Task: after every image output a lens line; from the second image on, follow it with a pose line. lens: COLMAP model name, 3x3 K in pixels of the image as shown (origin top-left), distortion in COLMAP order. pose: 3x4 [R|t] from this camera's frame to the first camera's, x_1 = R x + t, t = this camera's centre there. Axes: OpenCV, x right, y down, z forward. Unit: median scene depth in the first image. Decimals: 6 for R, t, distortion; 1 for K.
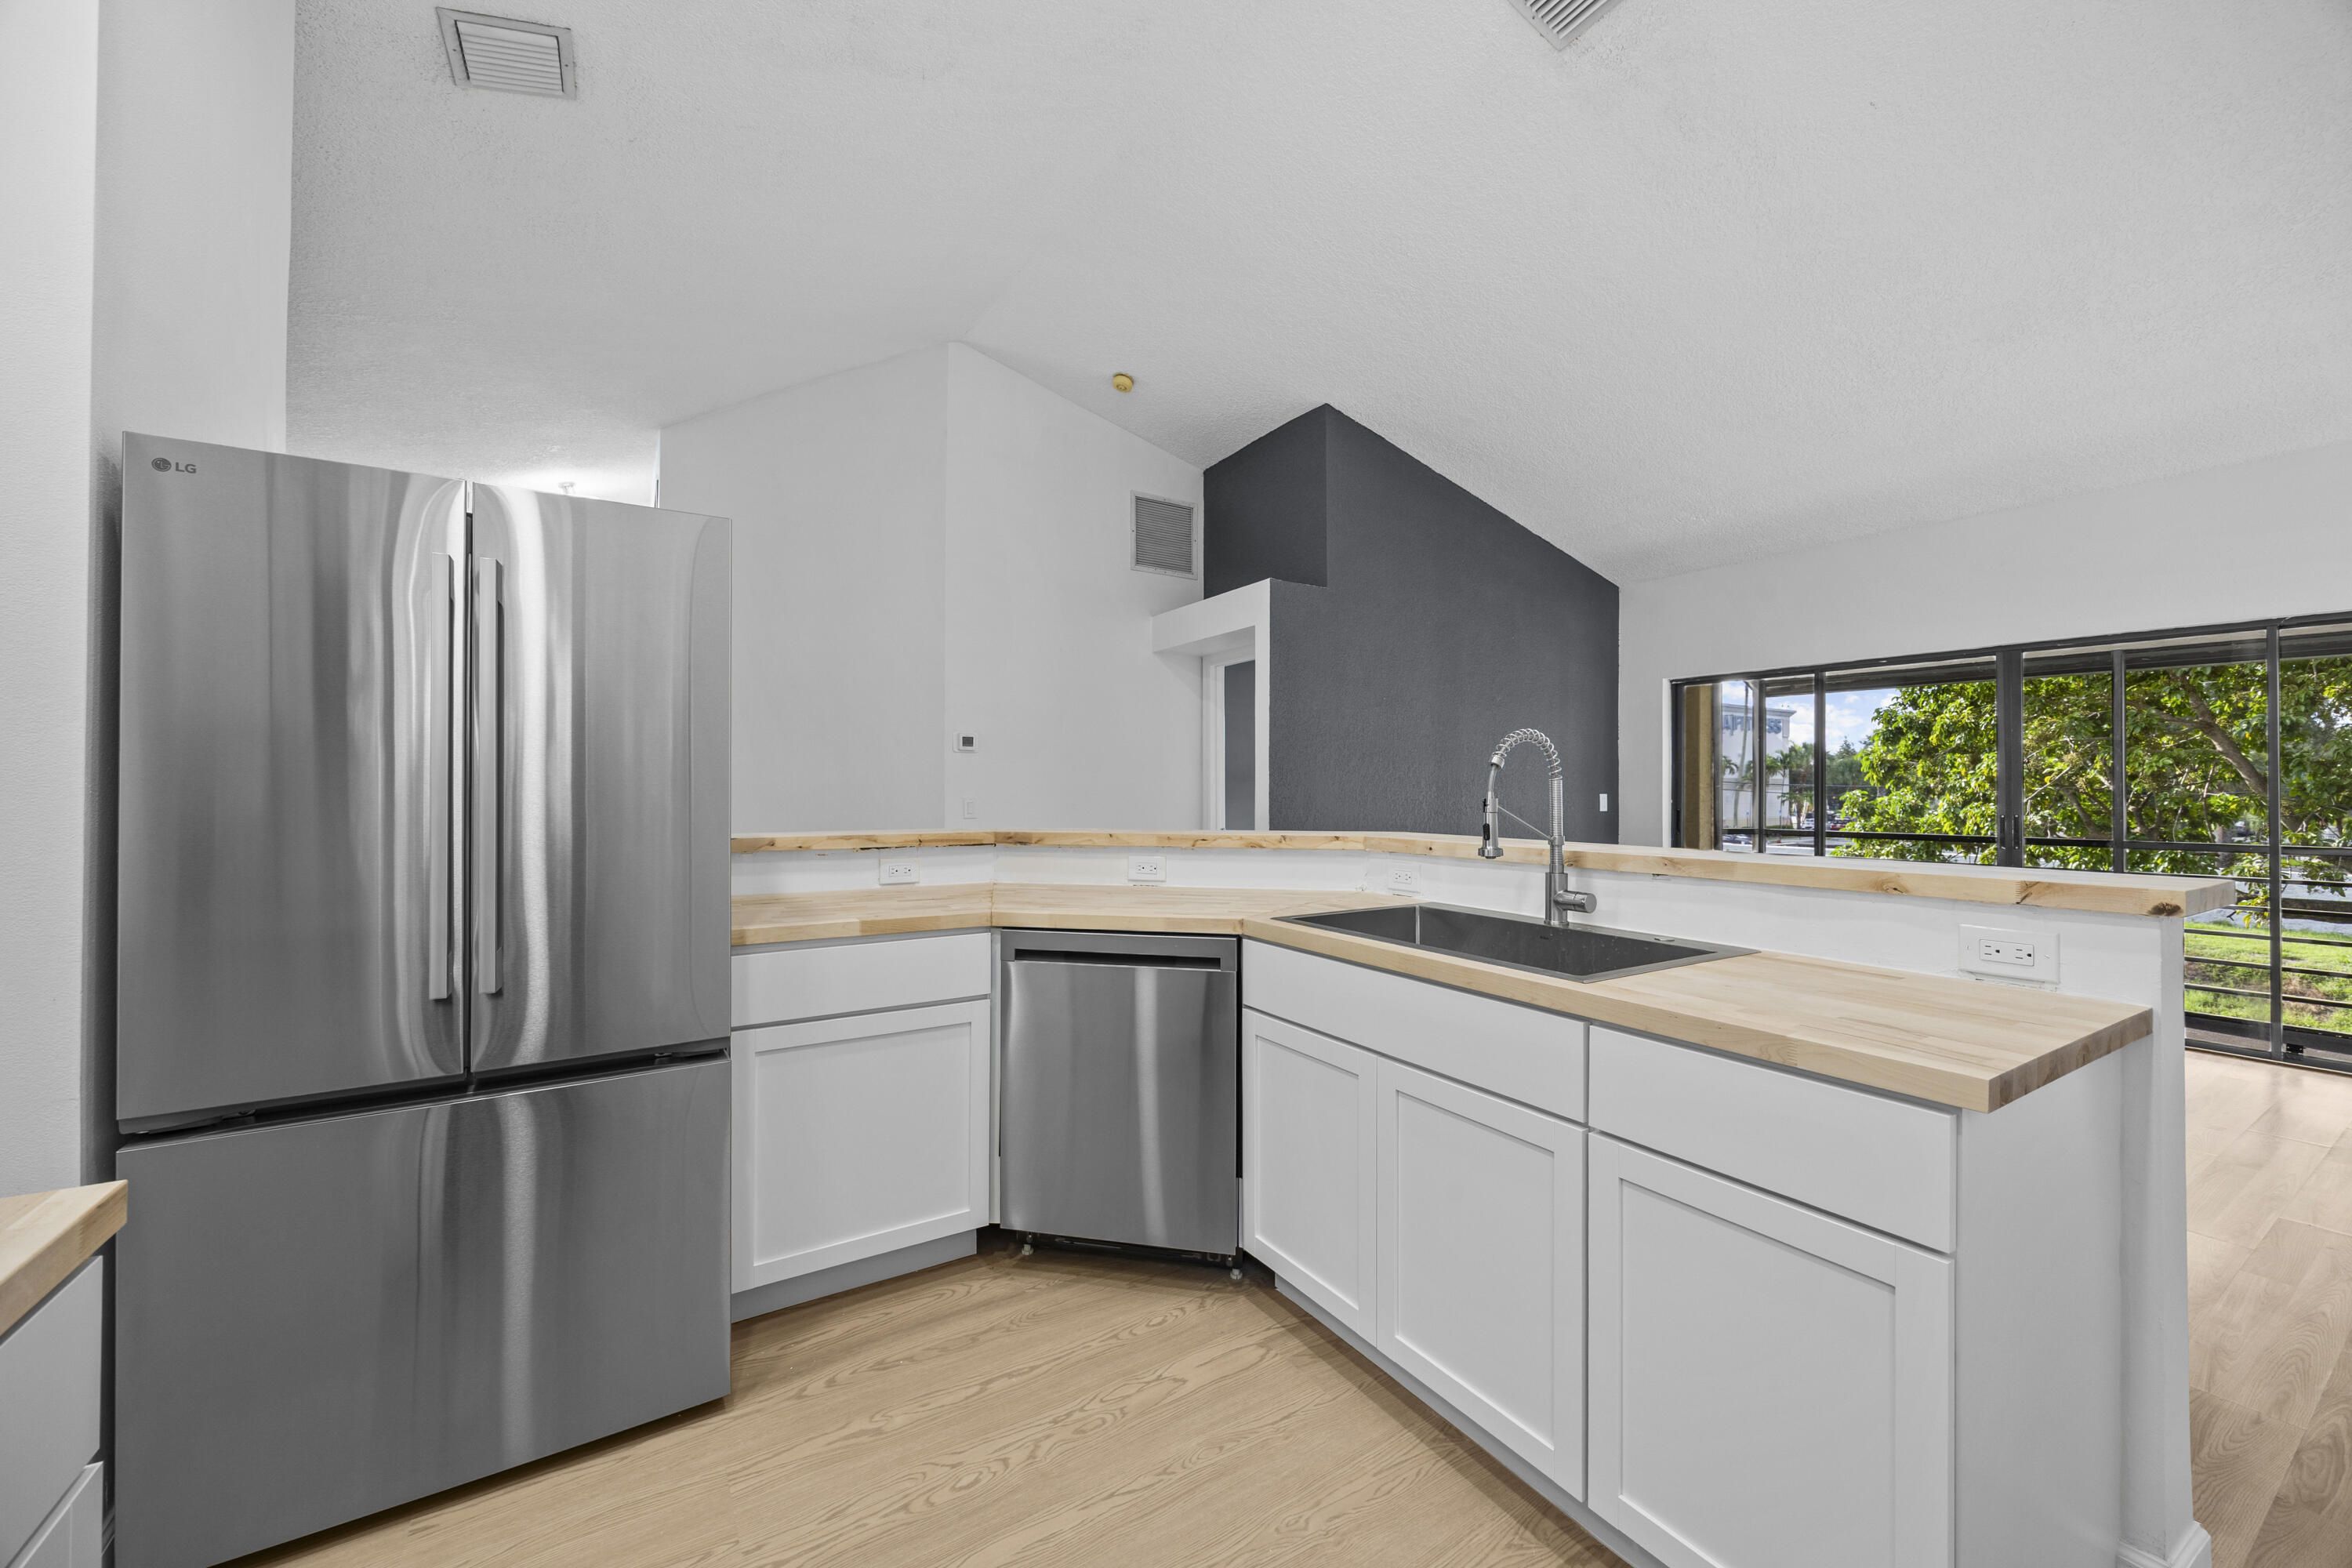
lens RADIAL K [[913.1, 0, 1176.8], [0, 913.1, 783.8], [0, 0, 1]] dist [0.001765, -0.000144]
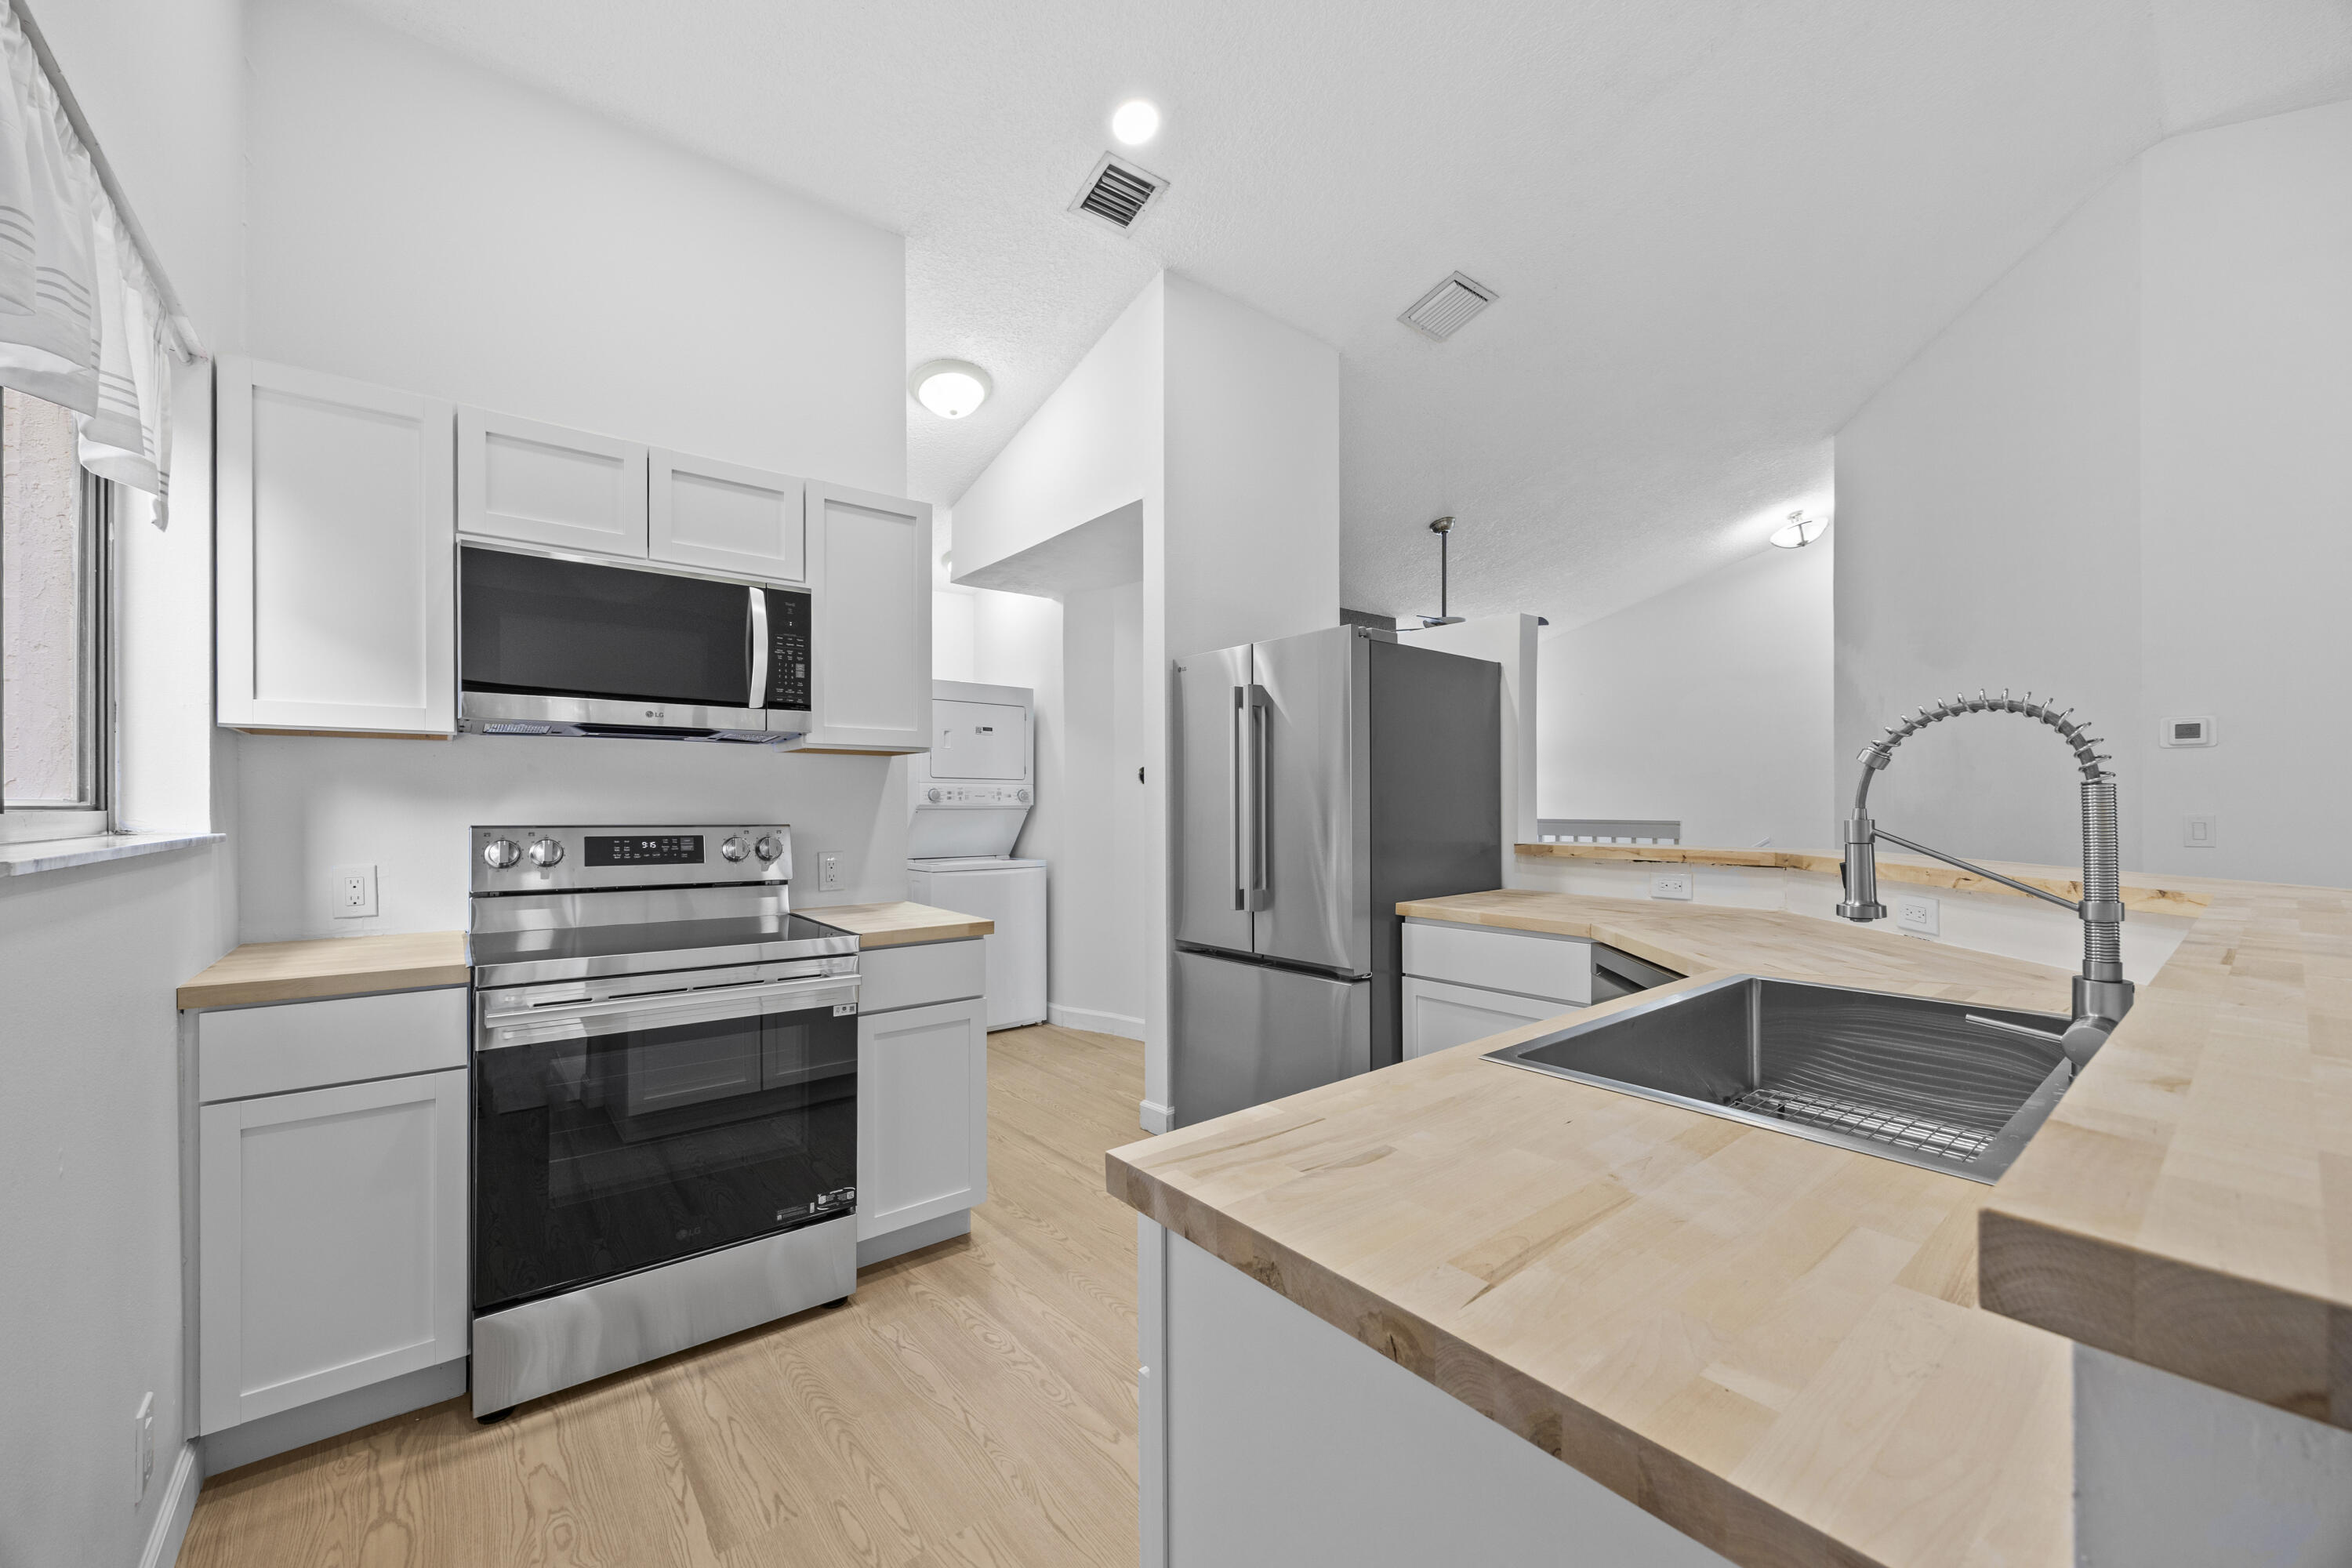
lens RADIAL K [[913.1, 0, 1173.5], [0, 913.1, 797.5], [0, 0, 1]] dist [0.001765, -0.000144]
pose [[0.133537, -0.005530, -0.991028, 0.631041], [0.008027, 0.999958, -0.004498, -0.001472], [0.991011, -0.007354, 0.133576, 0.336483]]
